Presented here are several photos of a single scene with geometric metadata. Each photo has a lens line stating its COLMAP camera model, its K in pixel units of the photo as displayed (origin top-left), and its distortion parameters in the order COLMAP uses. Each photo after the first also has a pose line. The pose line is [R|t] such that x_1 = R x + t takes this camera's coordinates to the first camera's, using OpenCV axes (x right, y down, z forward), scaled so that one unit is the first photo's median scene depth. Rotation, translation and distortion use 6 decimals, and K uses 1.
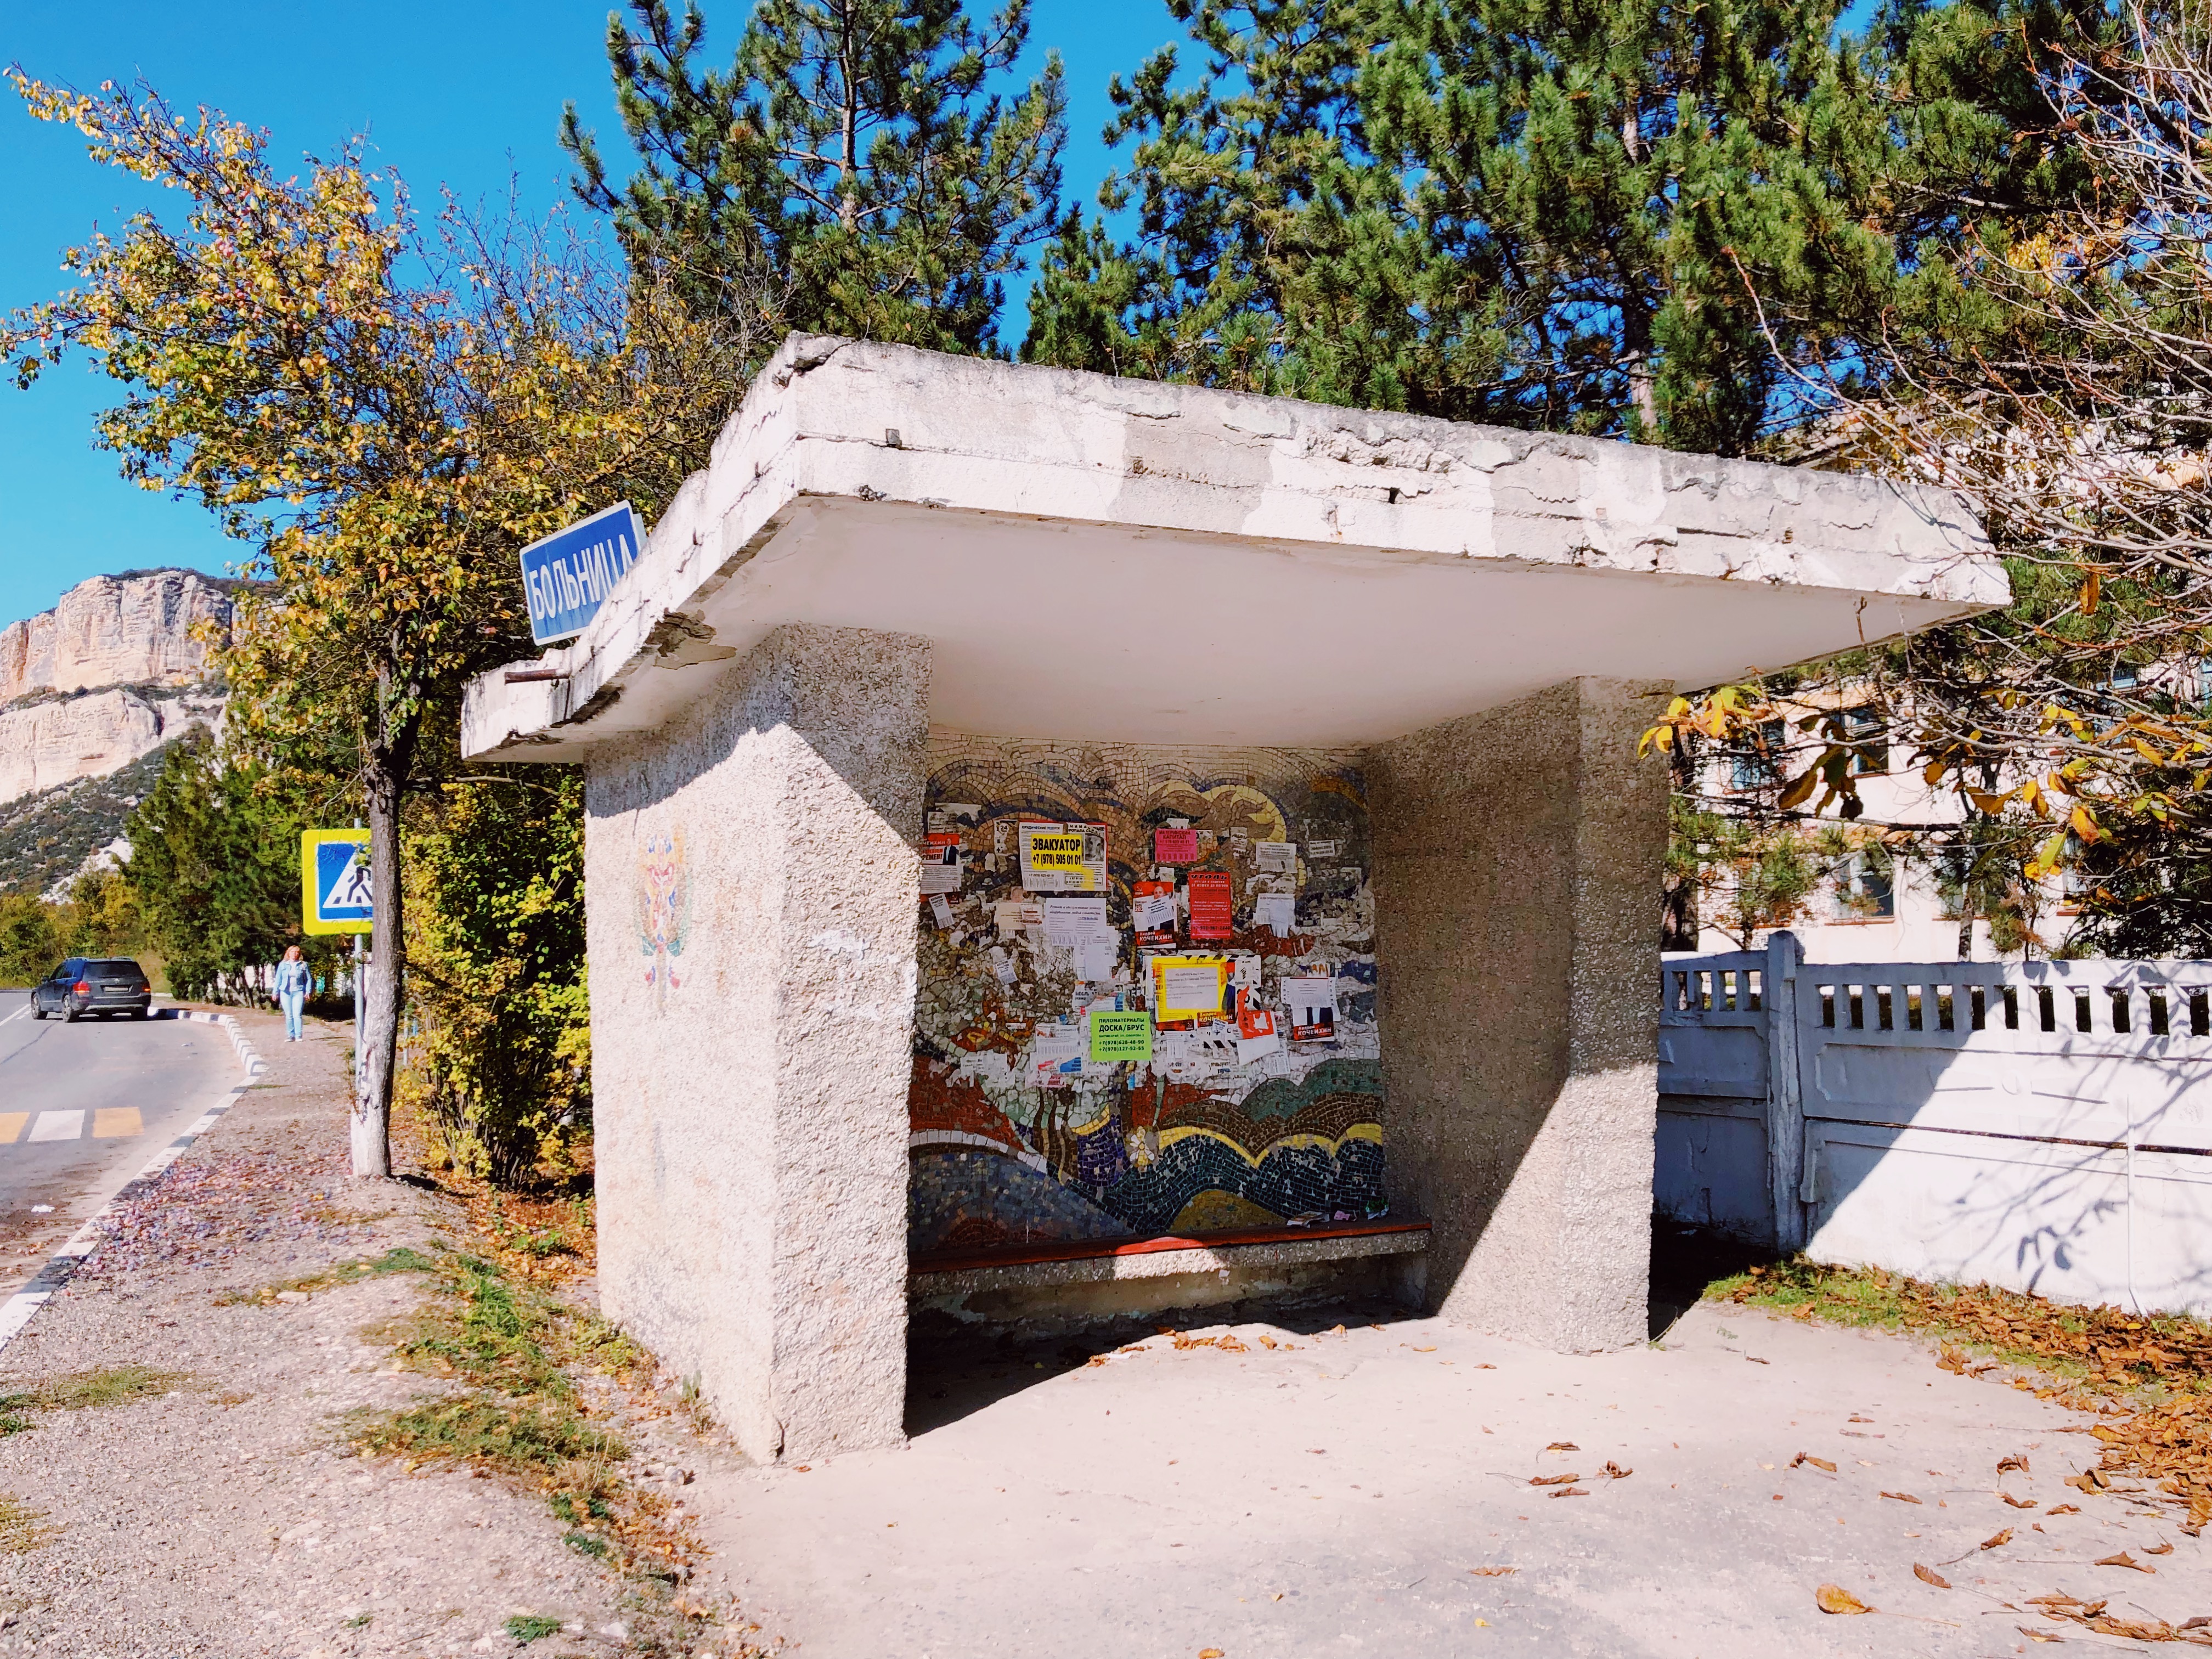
lens RADIAL K [[1829.8, 0, 1111.8], [0, 1829.8, 813.6], [0, 0, 1]] dist [0.044332, -0.061344]
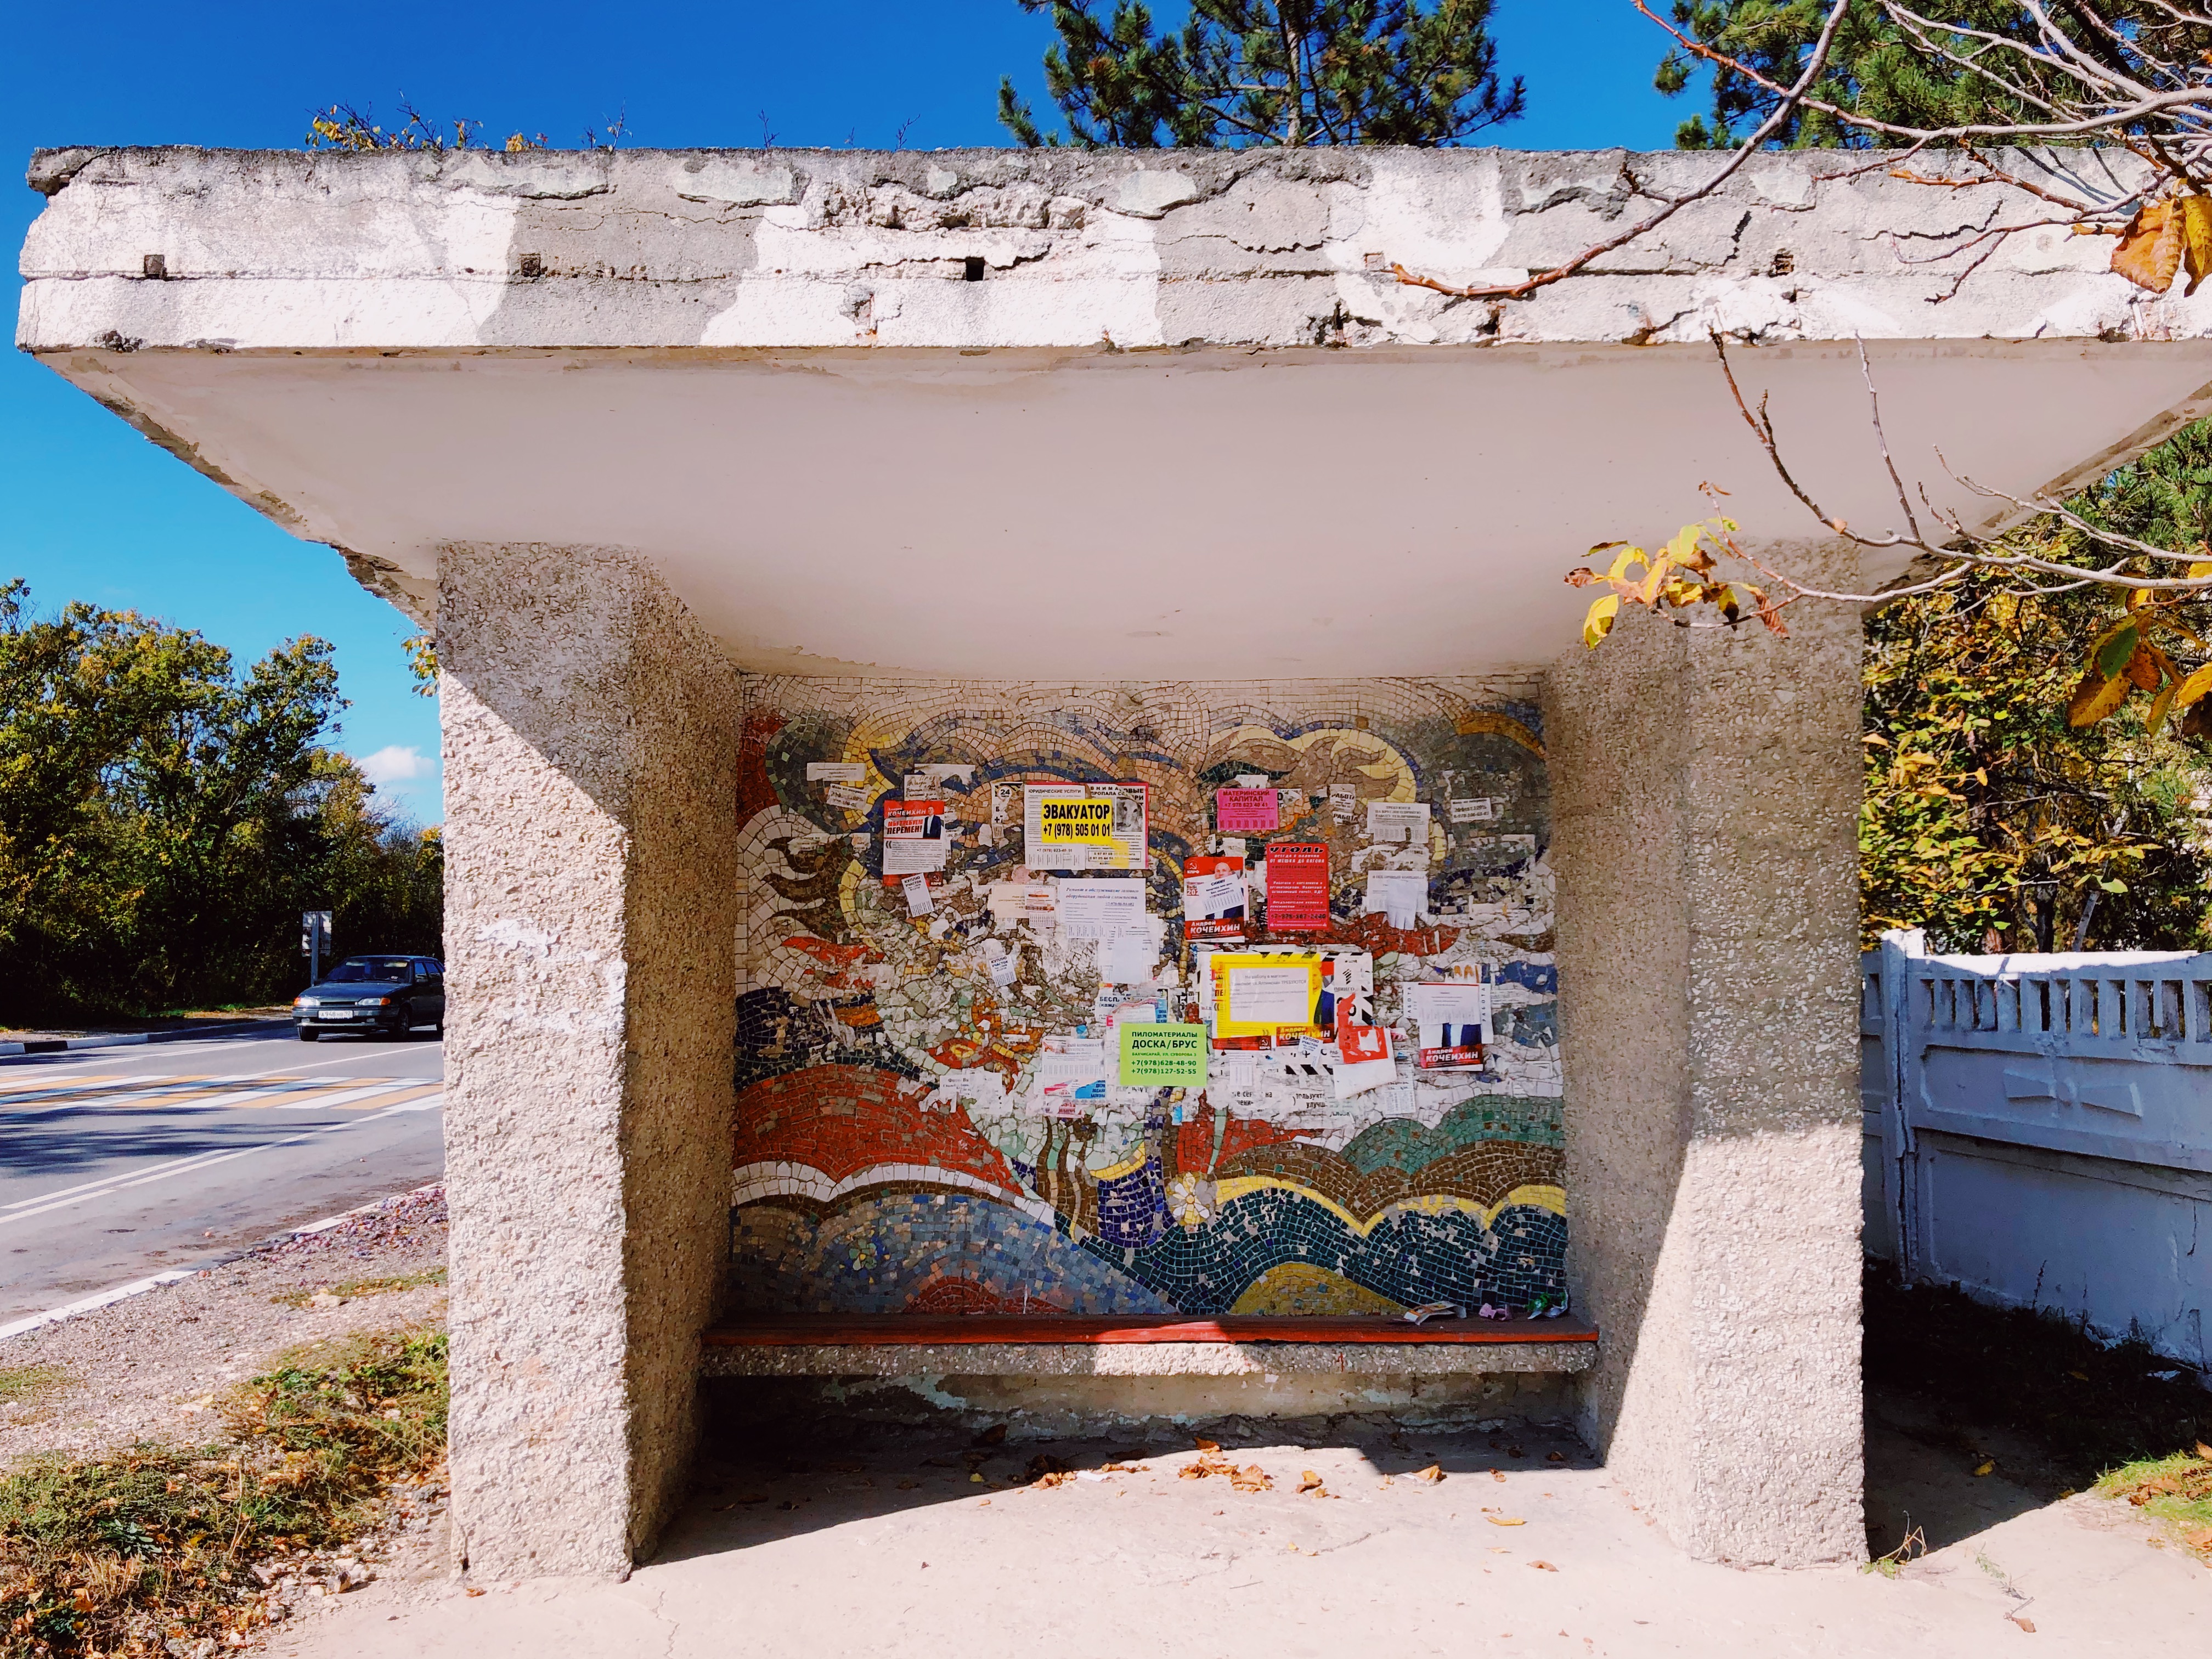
lens RADIAL K [[1829.8, 0, 1101.0], [0, 1829.8, 752.8], [0, 0, 1]] dist [0.044332, -0.061344]
pose [[0.905265, -0.037175, -0.423218, 0.321859], [0.025768, 0.999135, -0.032645, 0.017844], [0.424065, 0.018647, 0.905440, 0.282792]]
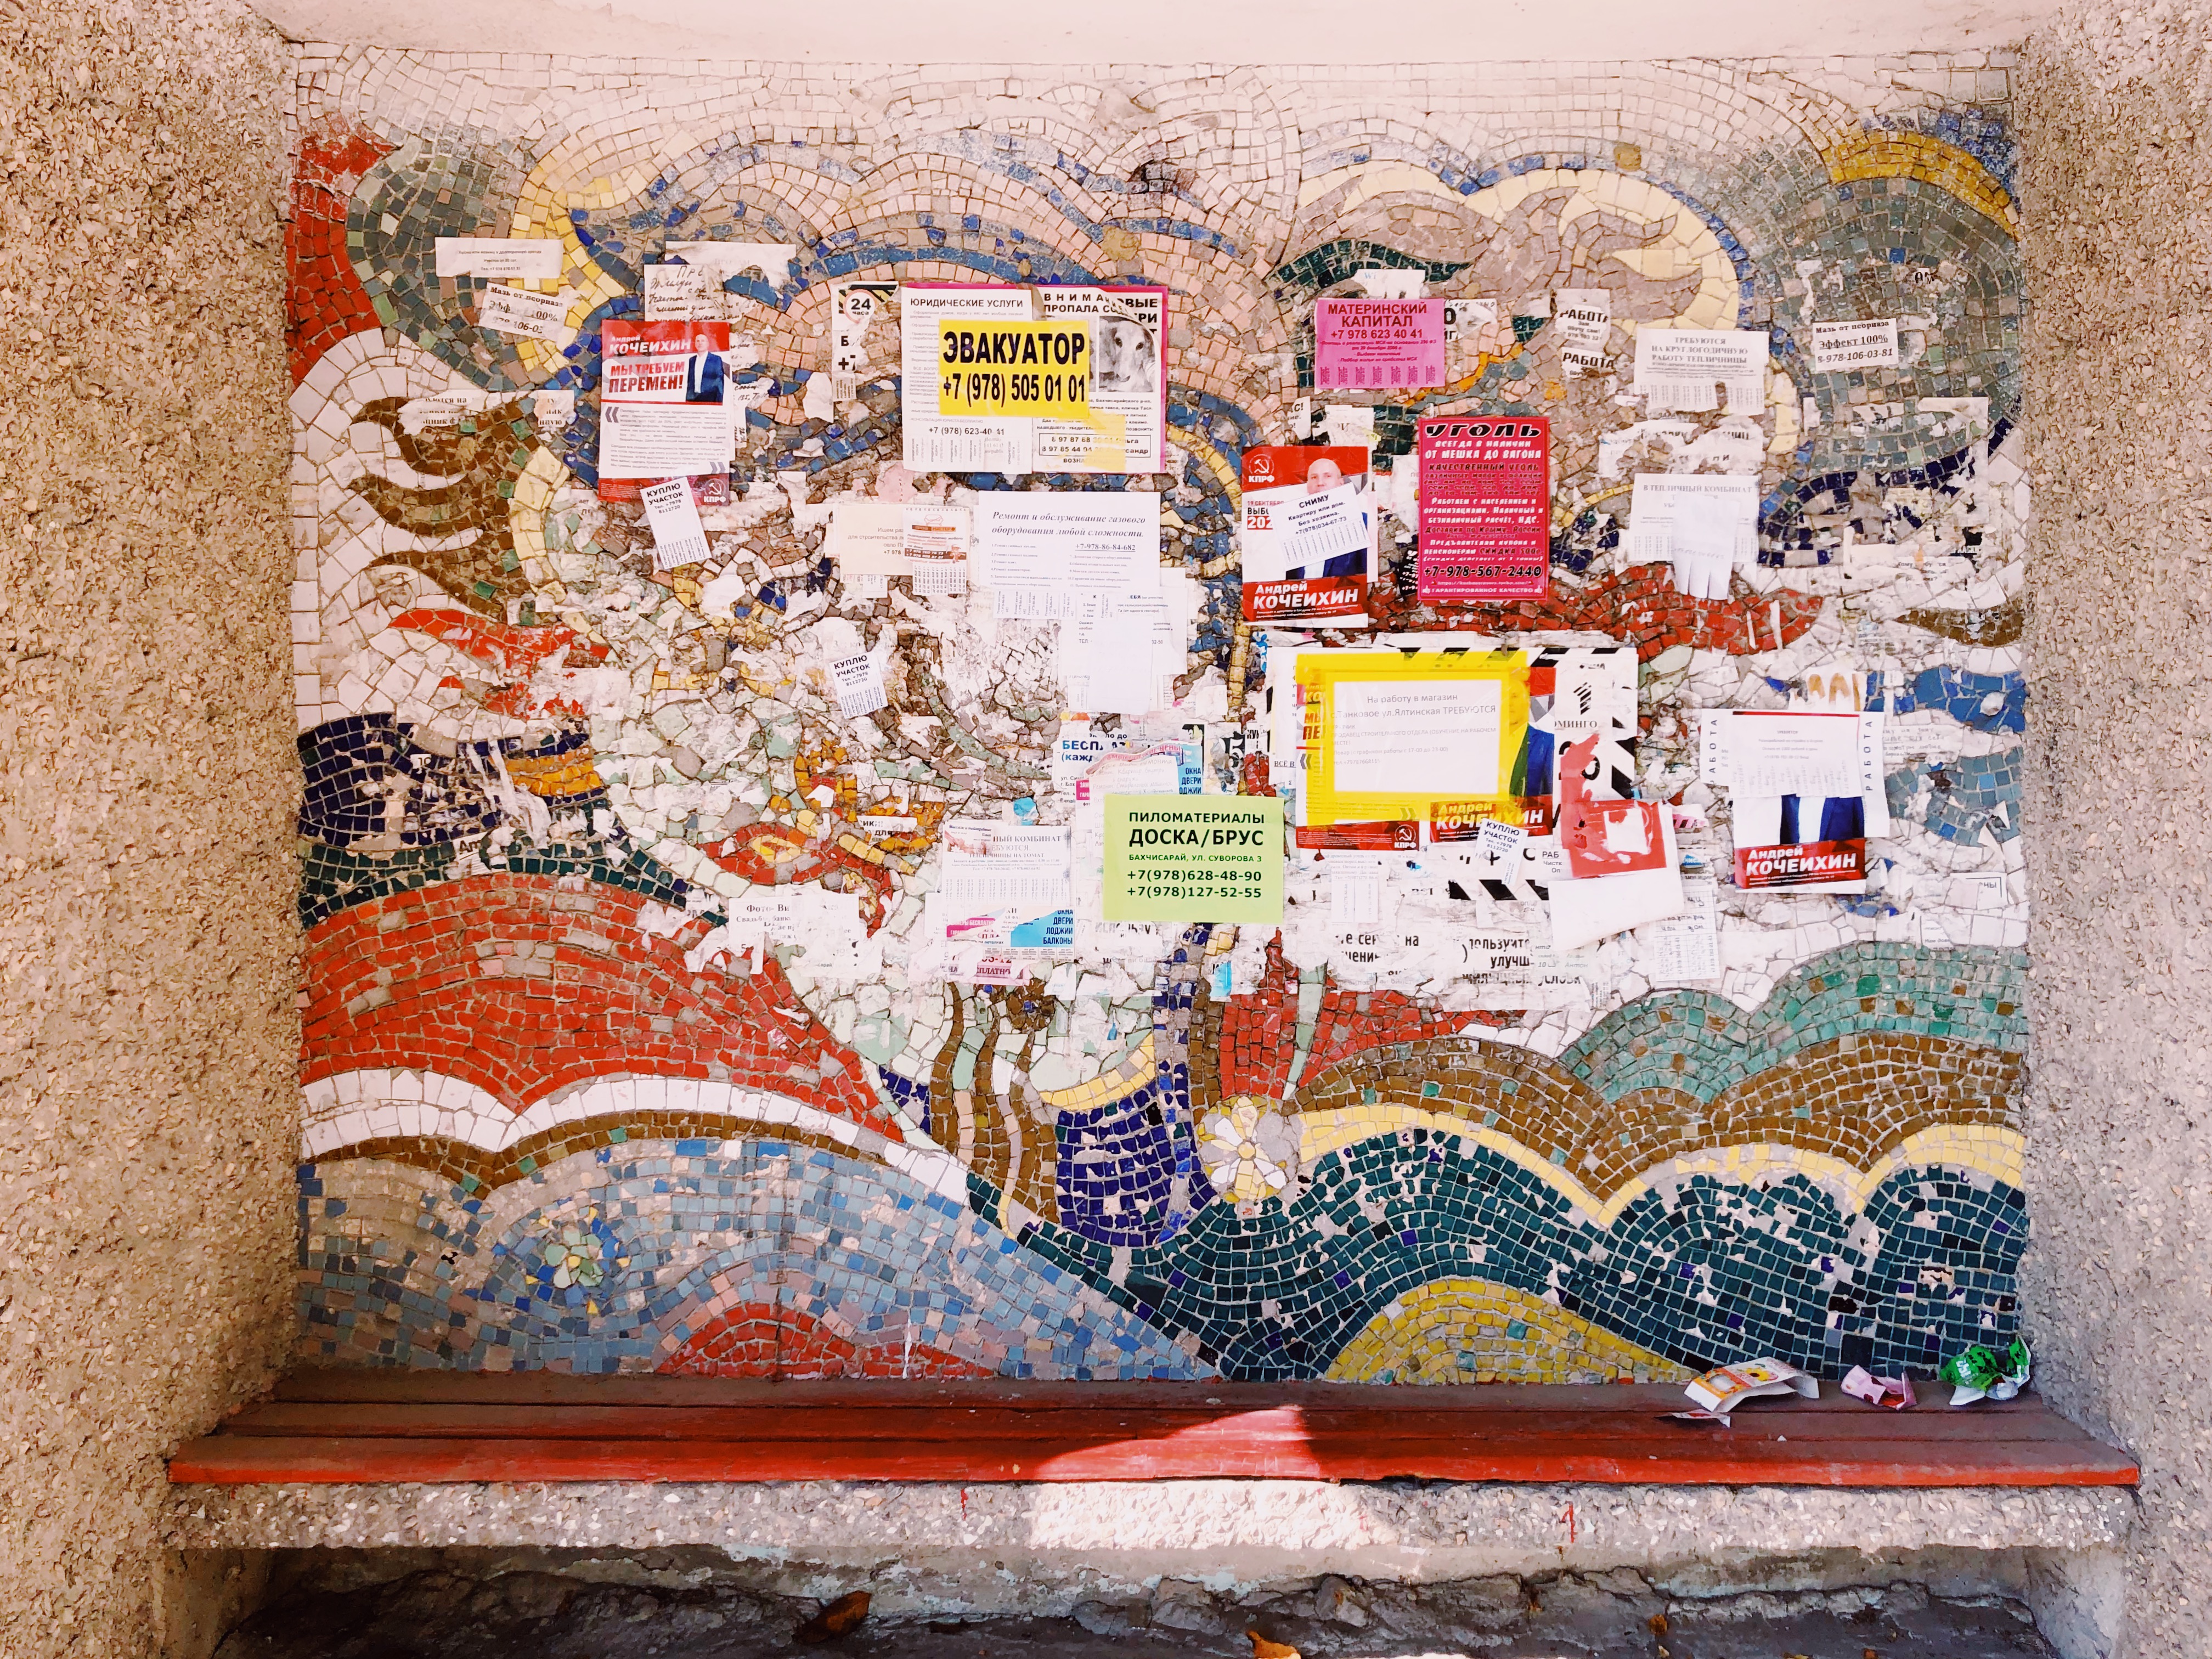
lens RADIAL K [[1829.8, 0, 1144.6], [0, 1829.8, 789.2], [0, 0, 1]] dist [0.044332, -0.061344]
pose [[0.895526, 0.026393, -0.444227, 0.165180], [0.024088, 0.993901, 0.107611, 0.067896], [0.444358, -0.107069, 0.889428, 0.673376]]
